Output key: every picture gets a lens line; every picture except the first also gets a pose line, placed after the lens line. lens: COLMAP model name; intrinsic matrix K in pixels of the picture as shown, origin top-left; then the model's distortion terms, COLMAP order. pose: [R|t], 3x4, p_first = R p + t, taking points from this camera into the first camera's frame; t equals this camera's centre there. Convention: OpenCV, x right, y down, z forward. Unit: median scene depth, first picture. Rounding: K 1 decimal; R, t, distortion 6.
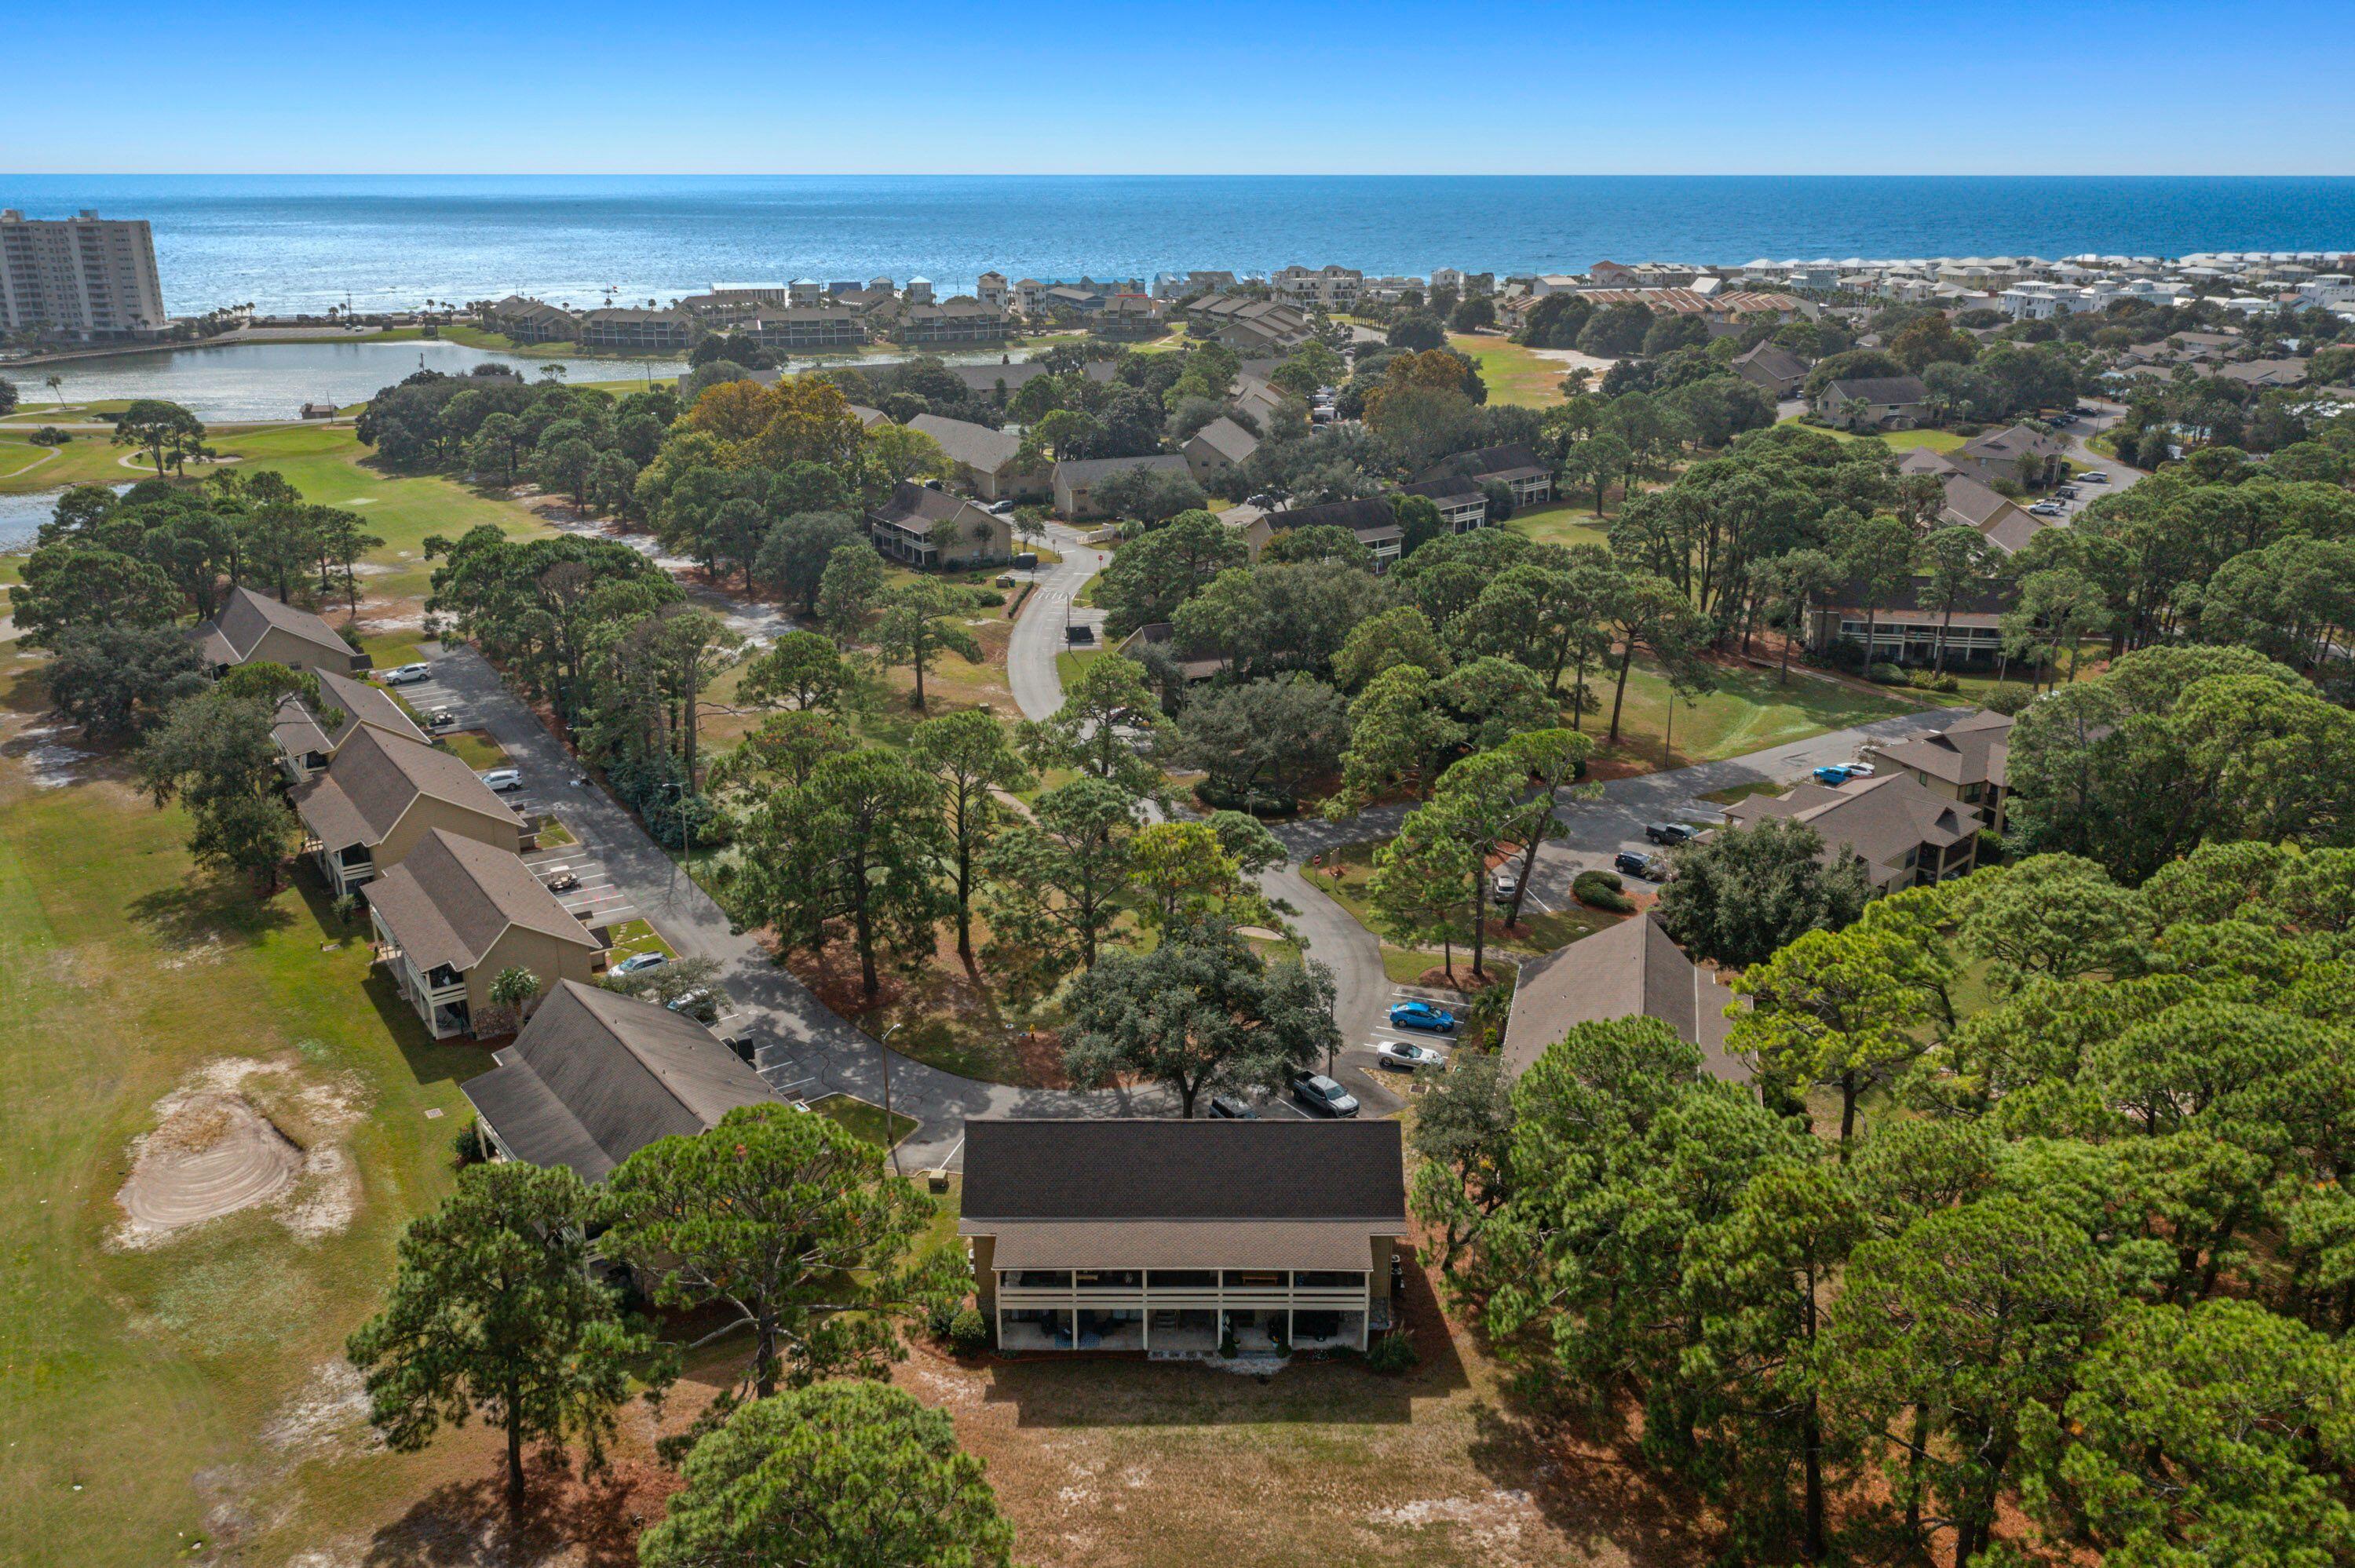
lens RADIAL K [[1802.4, 0, 1177.5], [0, 1802.4, 784.0], [0, 0, 1]] dist [0.003258, -0.000003]
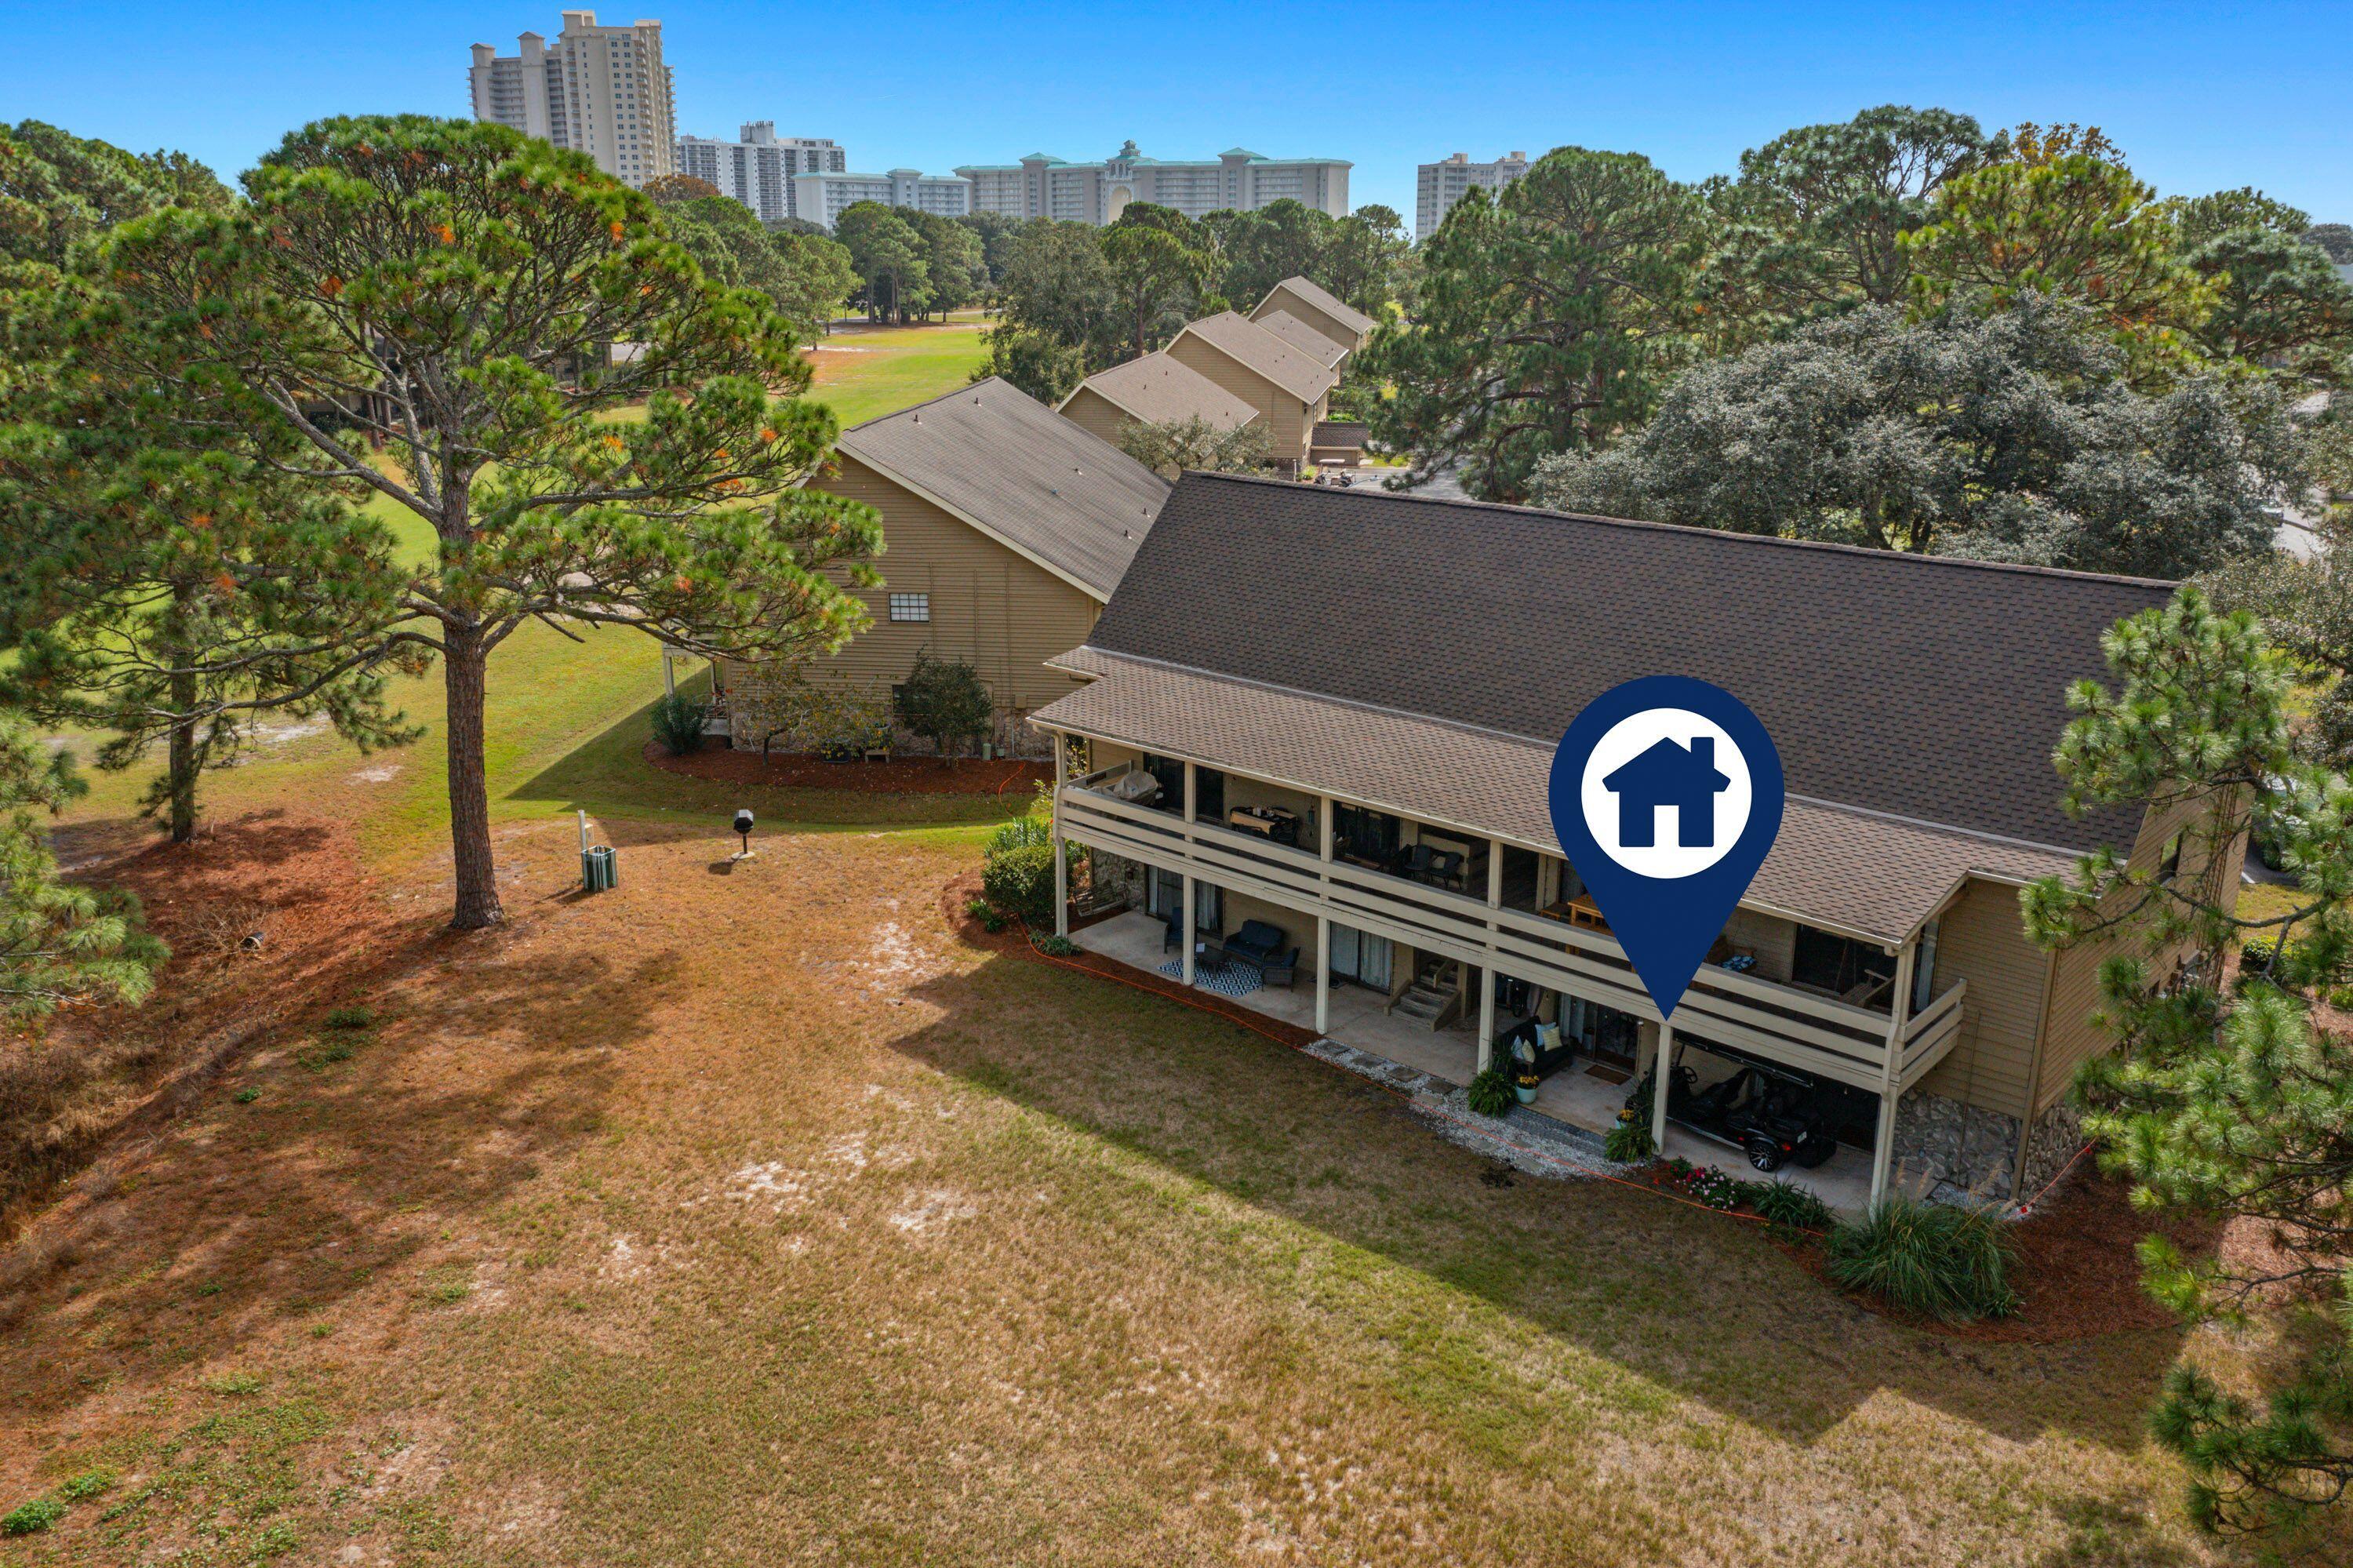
lens RADIAL K [[1801.2, 0, 1176.5], [0, 1801.2, 784.0], [0, 0, 1]] dist [0.003258, -0.000003]
pose [[0.729885, 0.188601, -0.657036, 0.215619], [-0.201646, 0.977817, 0.056677, 0.257690], [0.653151, 0.091121, 0.751725, 0.716966]]
